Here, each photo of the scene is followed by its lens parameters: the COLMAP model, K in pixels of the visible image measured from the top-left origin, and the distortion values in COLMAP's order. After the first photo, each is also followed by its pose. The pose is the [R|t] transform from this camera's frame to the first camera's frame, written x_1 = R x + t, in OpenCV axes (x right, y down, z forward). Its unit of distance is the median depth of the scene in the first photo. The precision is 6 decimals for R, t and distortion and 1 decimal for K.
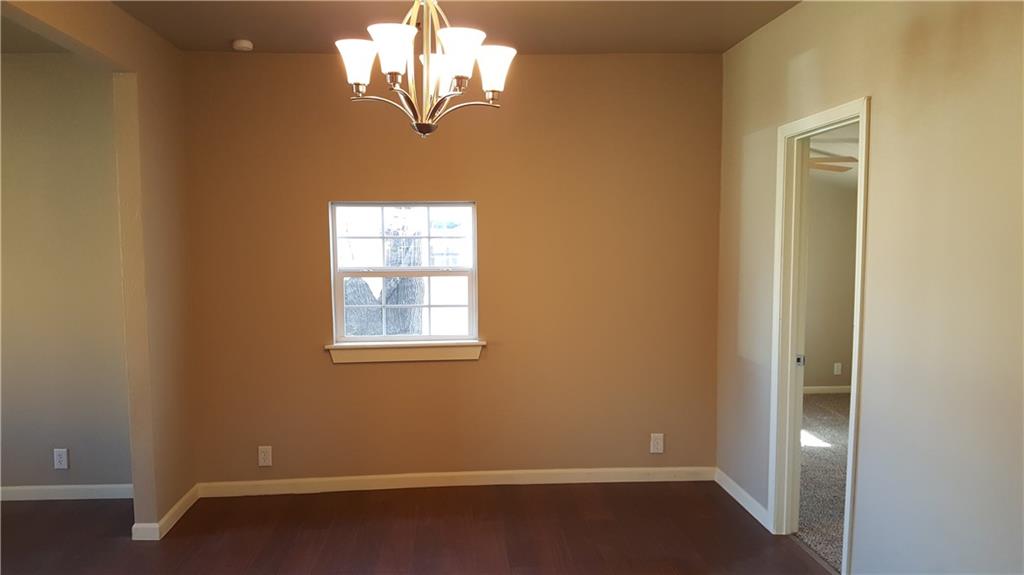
lens RADIAL K [[792.8, 0, 499.3], [0, 792.8, 300.4], [0, 0, 1]] dist [0.204818, -0.494836]
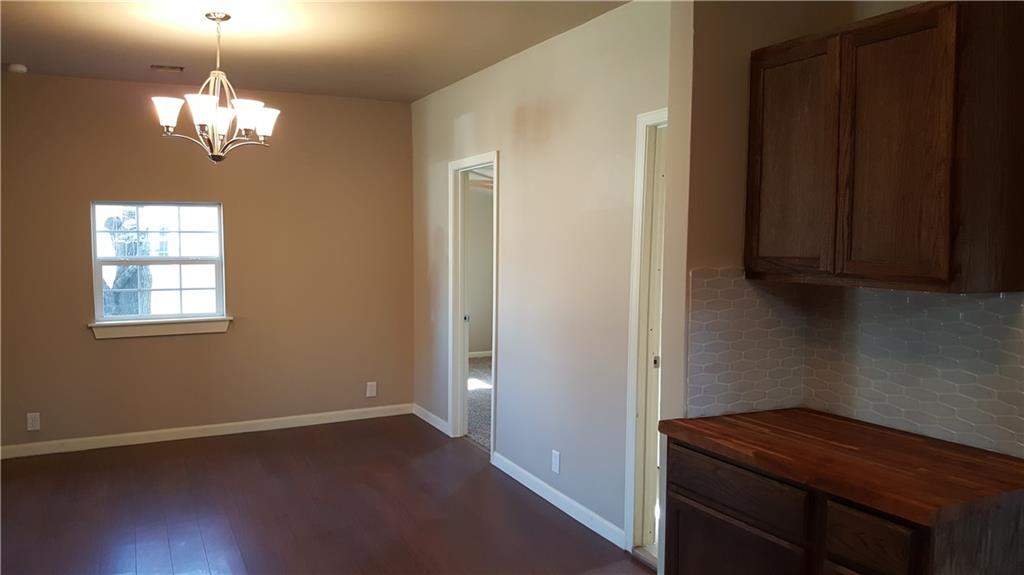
lens RADIAL K [[792.8, 0, 499.3], [0, 792.8, 300.4], [0, 0, 1]] dist [0.204818, -0.494836]
pose [[0.932068, -0.020114, 0.361724, -0.085471], [0.019561, 0.999795, 0.005191, 0.028292], [-0.361754, 0.002237, 0.932271, -0.326157]]
